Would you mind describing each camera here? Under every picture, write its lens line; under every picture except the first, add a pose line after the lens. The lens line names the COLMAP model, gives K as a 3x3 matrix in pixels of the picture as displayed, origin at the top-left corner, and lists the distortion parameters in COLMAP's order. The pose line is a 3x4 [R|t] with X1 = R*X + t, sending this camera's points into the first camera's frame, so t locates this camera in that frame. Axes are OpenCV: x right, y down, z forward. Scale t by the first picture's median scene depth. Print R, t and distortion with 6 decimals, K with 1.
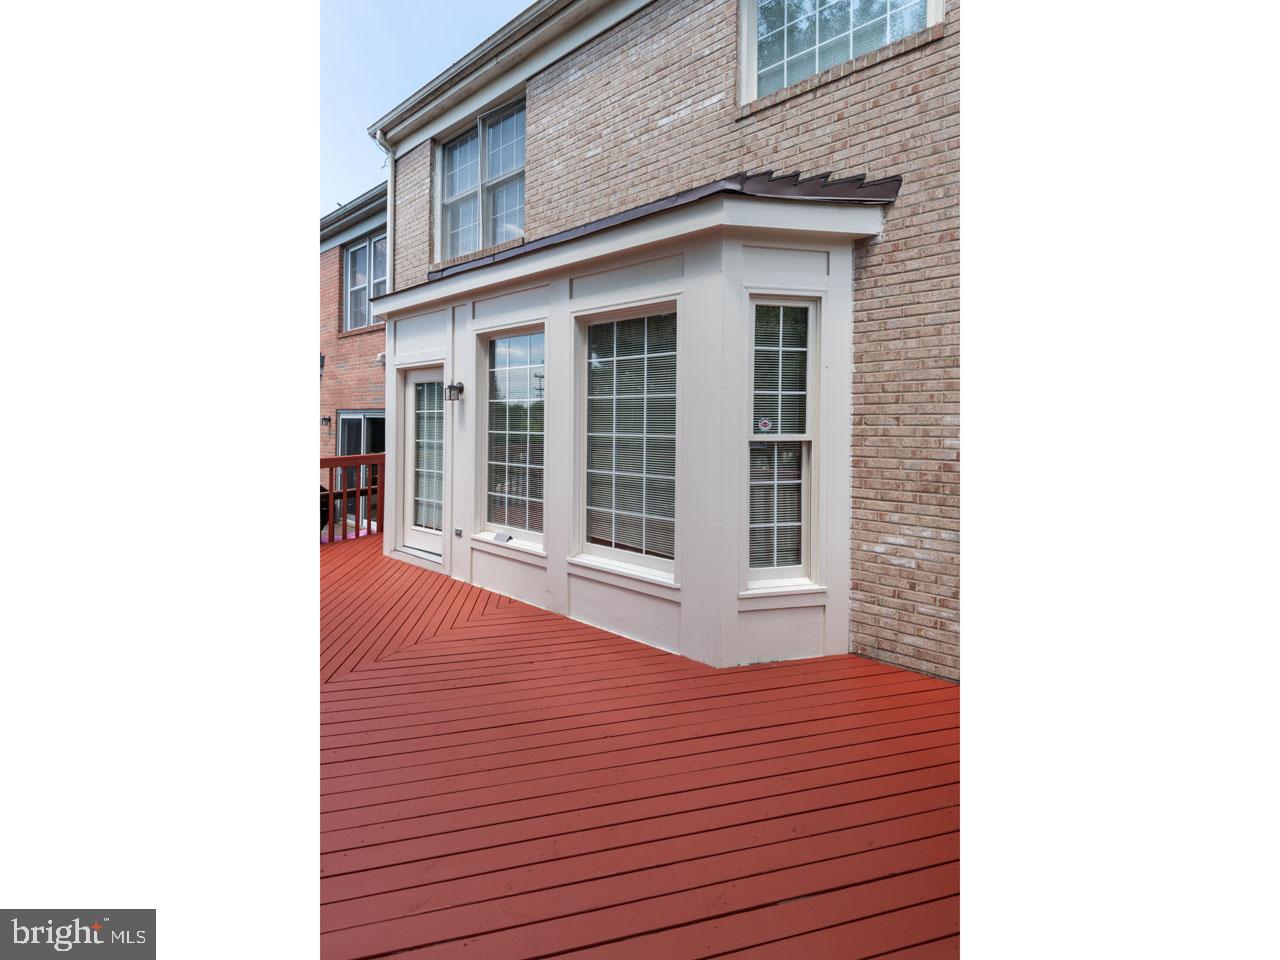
lens RADIAL K [[462.3, 0, 645.5], [0, 462.3, 404.1], [0, 0, 1]] dist [0.000071, -0.000005]
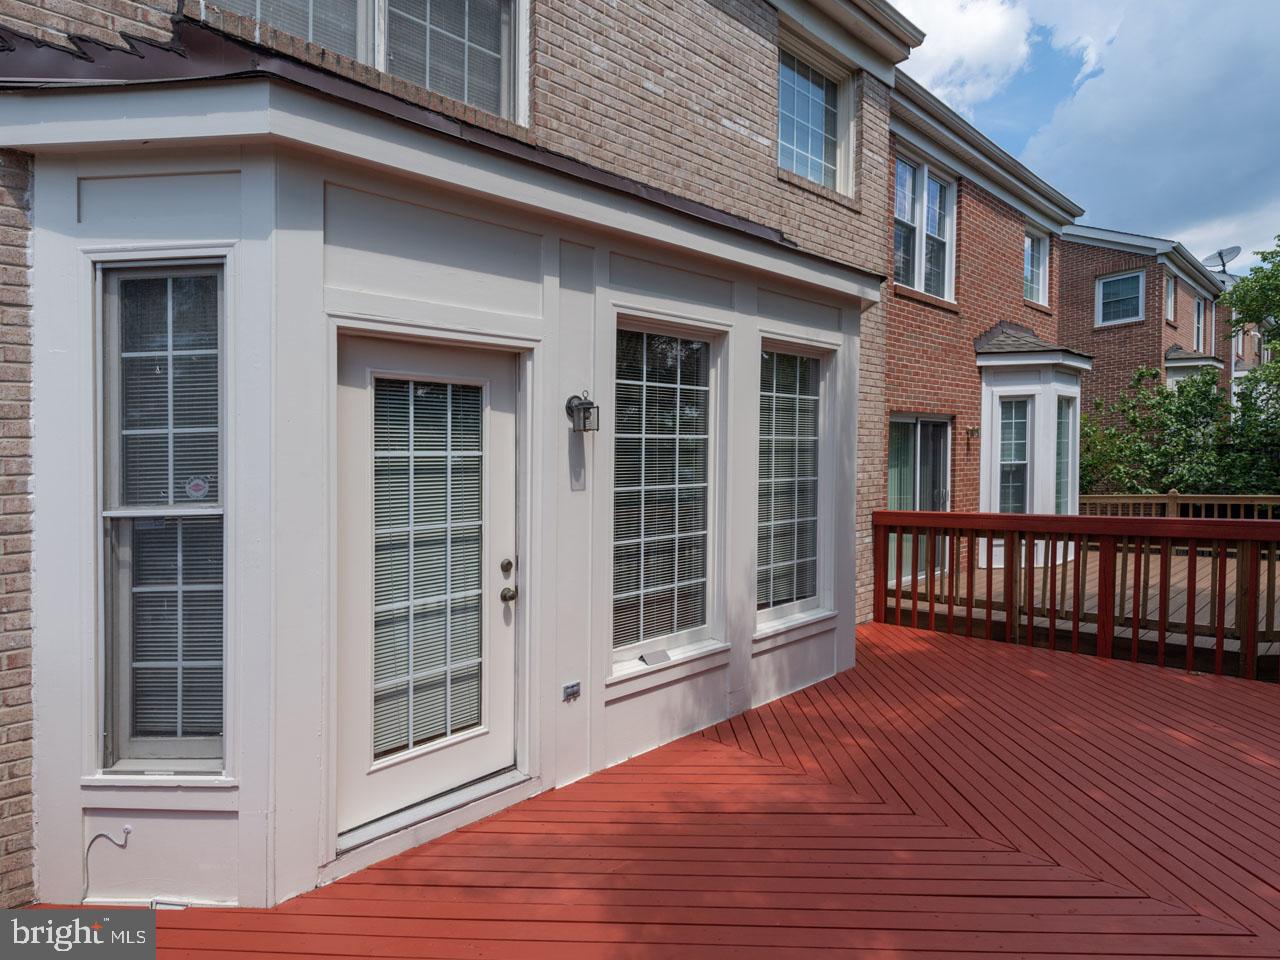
lens RADIAL K [[643.4, 0, 640.0], [0, 643.4, 480.0], [0, 0, 1]] dist [0.000934, 0.000325]
pose [[0.251646, -0.026909, 0.967445, -1.113289], [-0.007046, 0.999536, 0.029634, 0.025074], [-0.967794, -0.014274, 0.251339, 0.786572]]
